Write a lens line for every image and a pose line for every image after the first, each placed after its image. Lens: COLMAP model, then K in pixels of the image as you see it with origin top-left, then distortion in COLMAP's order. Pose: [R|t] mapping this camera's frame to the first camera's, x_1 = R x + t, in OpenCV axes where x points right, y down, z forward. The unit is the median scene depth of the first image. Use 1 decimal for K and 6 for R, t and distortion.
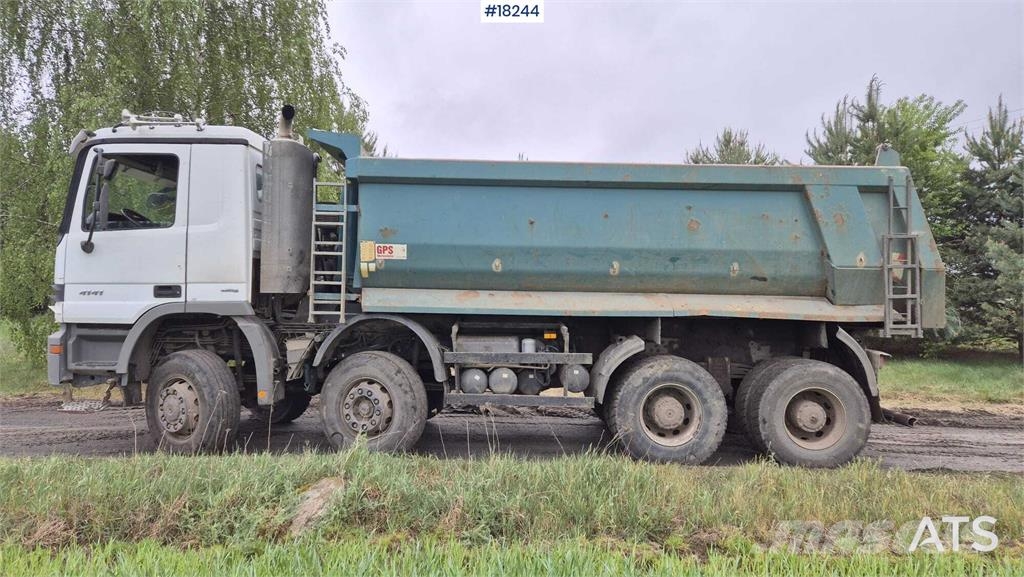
lens RADIAL K [[685.7, 0, 509.7], [0, 685.7, 286.8], [0, 0, 1]] dist [0.081175, -0.068632]
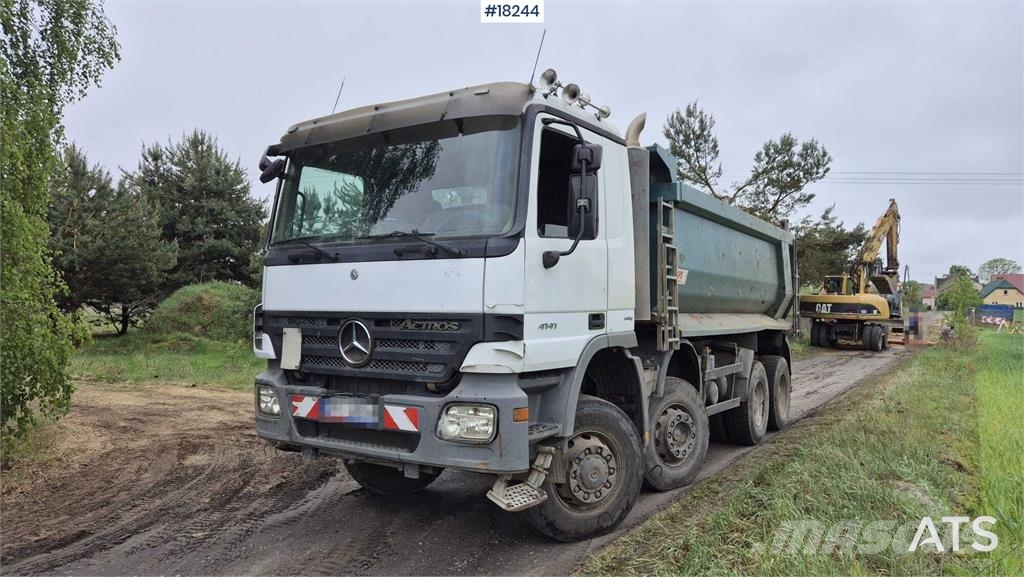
lens RADIAL K [[686.2, 0, 512.0], [0, 686.2, 288.5], [0, 0, 1]] dist [0.076681, -0.060649]
pose [[0.553127, 0.013831, 0.832982, -1.164496], [-0.002652, 0.999886, -0.014842, -0.018041], [-0.833093, 0.006000, 0.553101, 0.643621]]
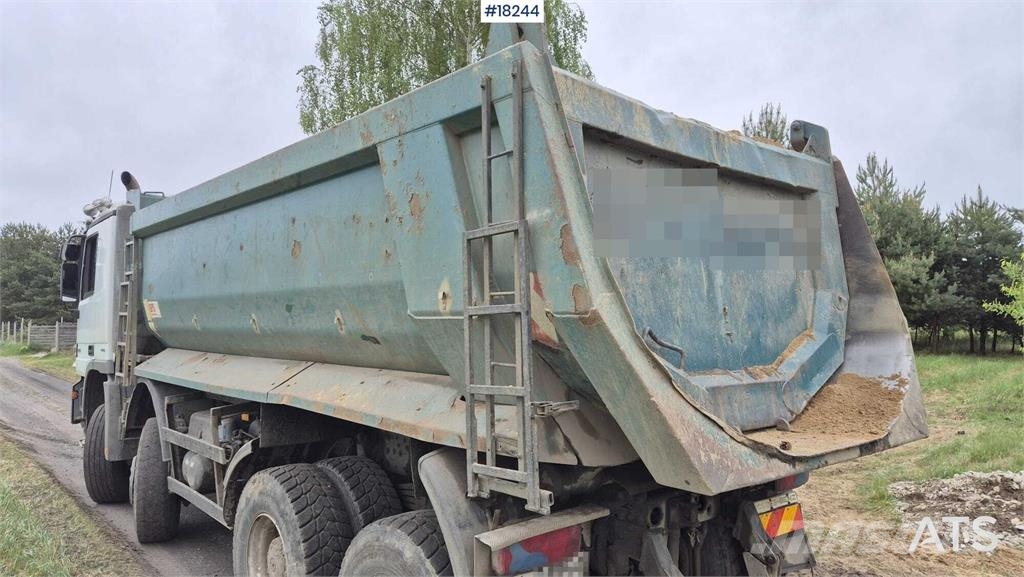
lens RADIAL K [[684.4, 0, 517.1], [0, 684.4, 290.4], [0, 0, 1]] dist [0.080339, -0.066627]
pose [[0.656211, -0.052244, -0.752766, 0.836282], [0.013313, 0.998247, -0.057676, -0.017179], [0.754460, 0.027826, 0.655756, 0.757415]]
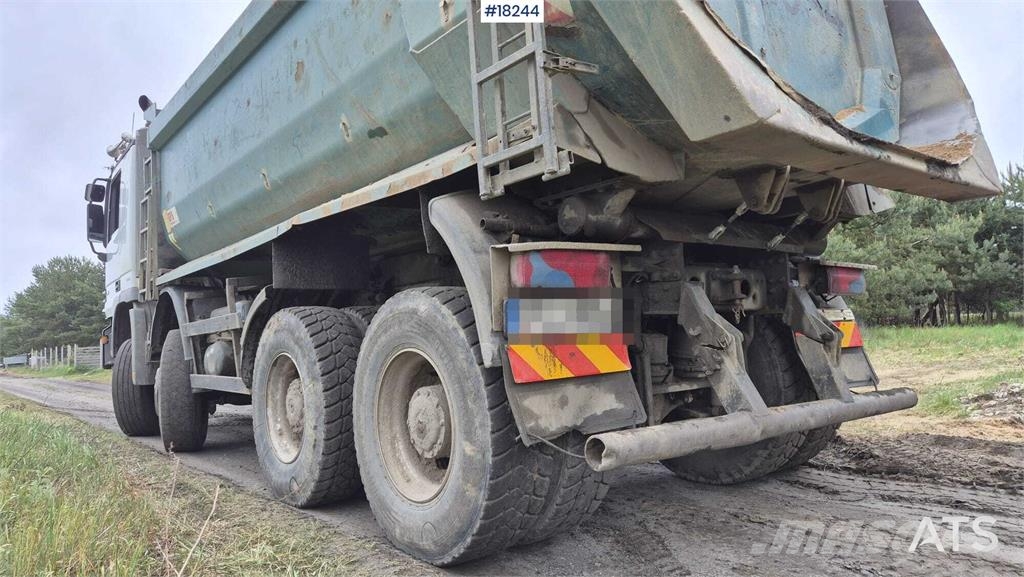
lens RADIAL K [[685.7, 0, 509.7], [0, 685.7, 286.8], [0, 0, 1]] dist [0.081175, -0.068632]
pose [[0.609978, -0.105702, -0.785337, 0.799350], [0.056969, 0.994349, -0.089586, 0.146671], [0.790368, 0.009906, 0.612553, 0.791737]]
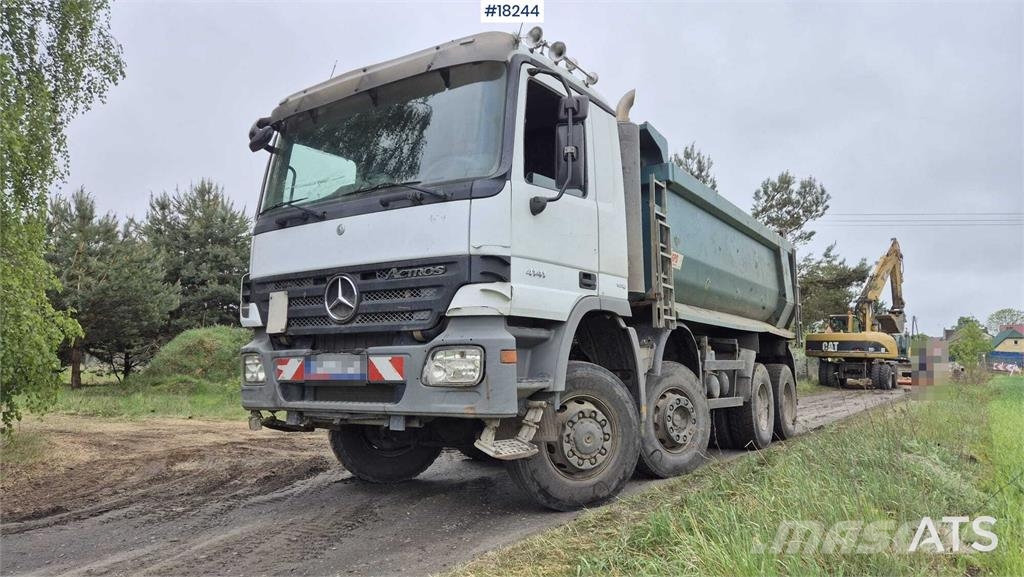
lens RADIAL K [[685.7, 0, 509.7], [0, 685.7, 286.8], [0, 0, 1]] dist [0.081175, -0.068632]
pose [[0.561957, 0.077639, 0.823515, -1.140936], [0.007857, 0.995039, -0.099172, 0.085757], [-0.827129, 0.062201, 0.558559, 0.640118]]
